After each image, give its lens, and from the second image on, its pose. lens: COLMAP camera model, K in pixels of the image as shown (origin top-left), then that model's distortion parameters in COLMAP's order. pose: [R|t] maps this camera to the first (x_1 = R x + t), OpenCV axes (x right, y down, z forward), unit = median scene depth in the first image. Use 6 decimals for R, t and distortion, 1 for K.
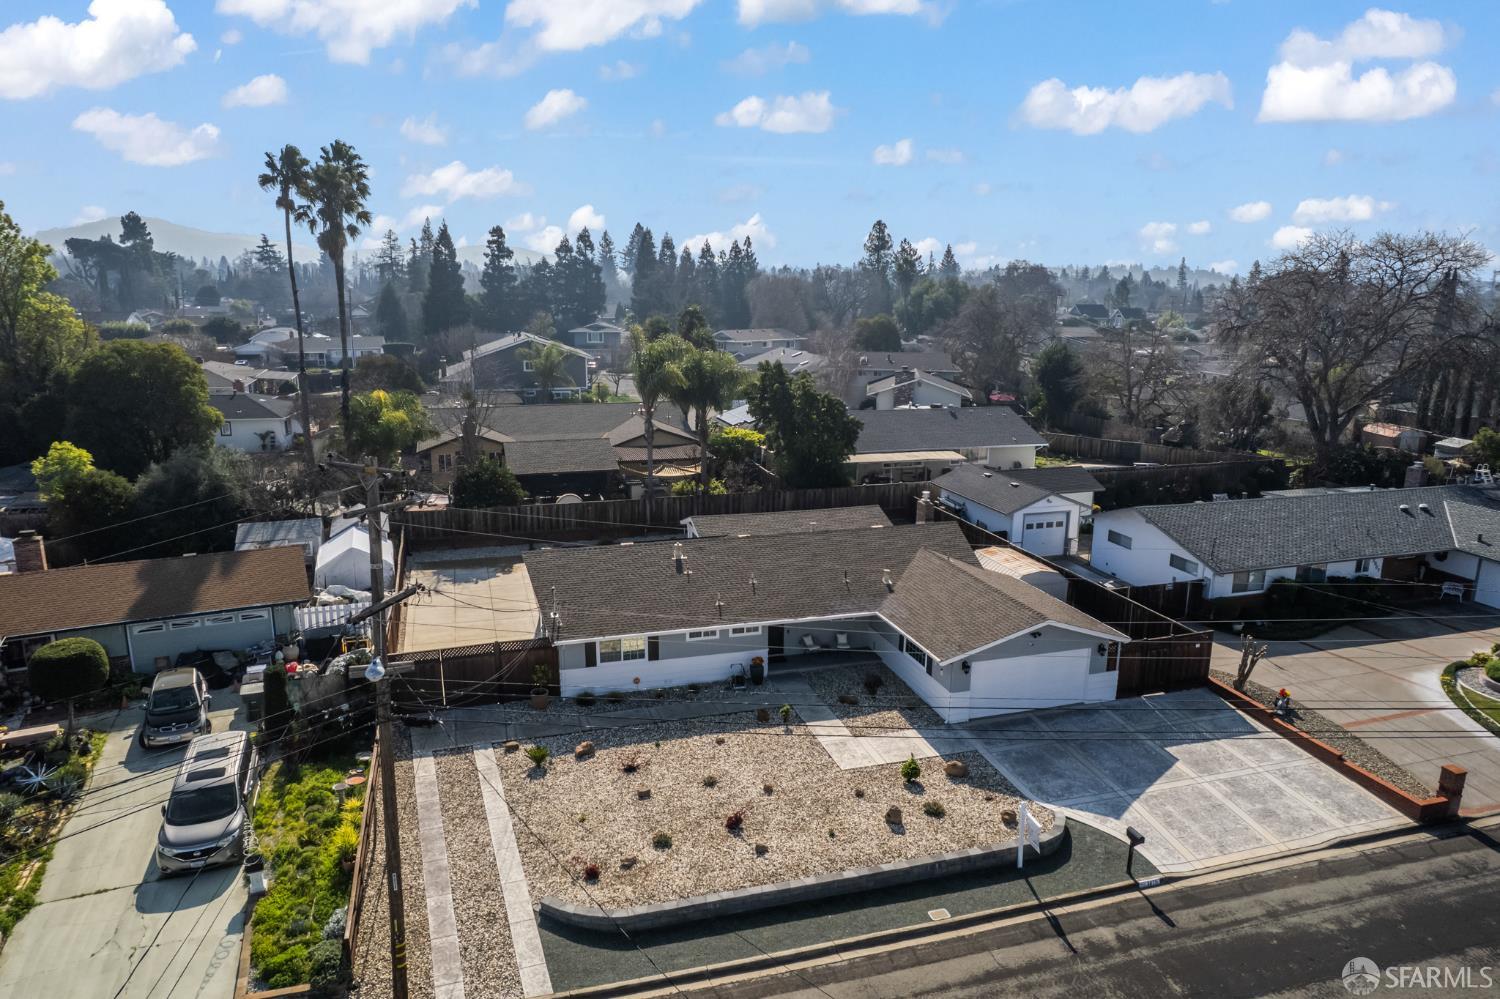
lens RADIAL K [[982.1, 0, 750.0], [0, 982.1, 499.5], [0, 0, 1]] dist [-0.097021, 0.079568]
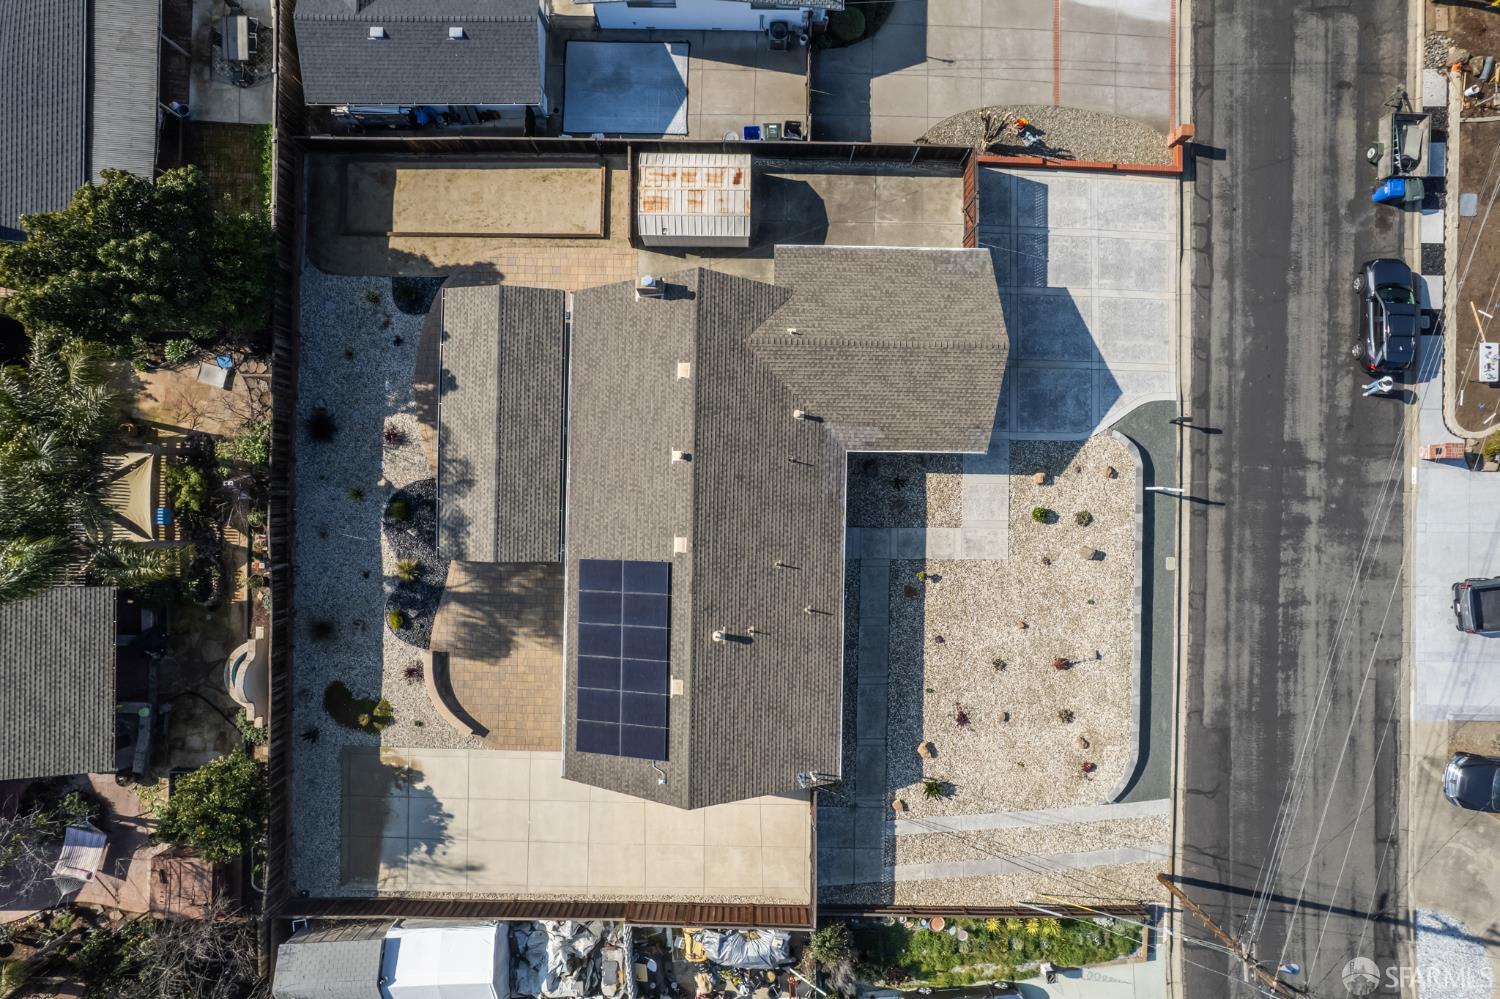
lens RADIAL K [[971.8, 0, 757.1], [0, 971.8, 494.4], [0, 0, 1]] dist [-0.095873, 0.086422]
pose [[0.304636, -0.952468, 0.001319, 0.073661], [0.197649, 0.064570, 0.978144, -1.023920], [-0.931736, -0.297717, 0.207925, 1.070239]]
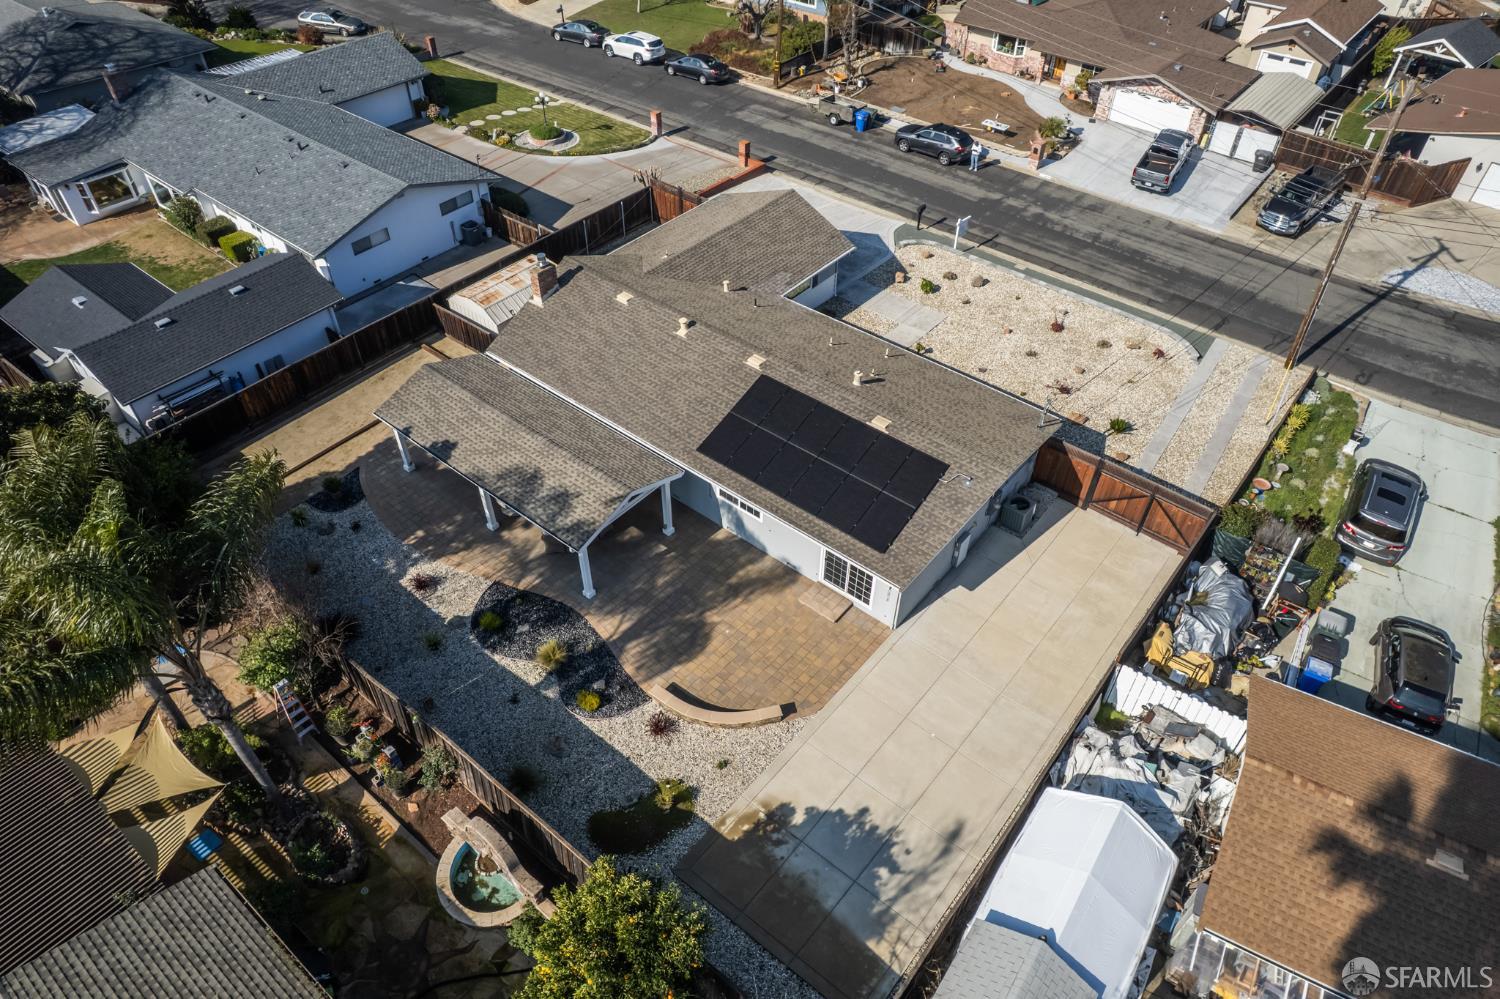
lens RADIAL K [[971.8, 0, 757.1], [0, 971.8, 494.4], [0, 0, 1]] dist [-0.095873, 0.086422]
pose [[-0.563190, -0.577354, 0.591168, -0.716568], [0.161111, 0.624965, 0.763847, -0.663694], [-0.810469, 0.525434, -0.258956, 1.716092]]
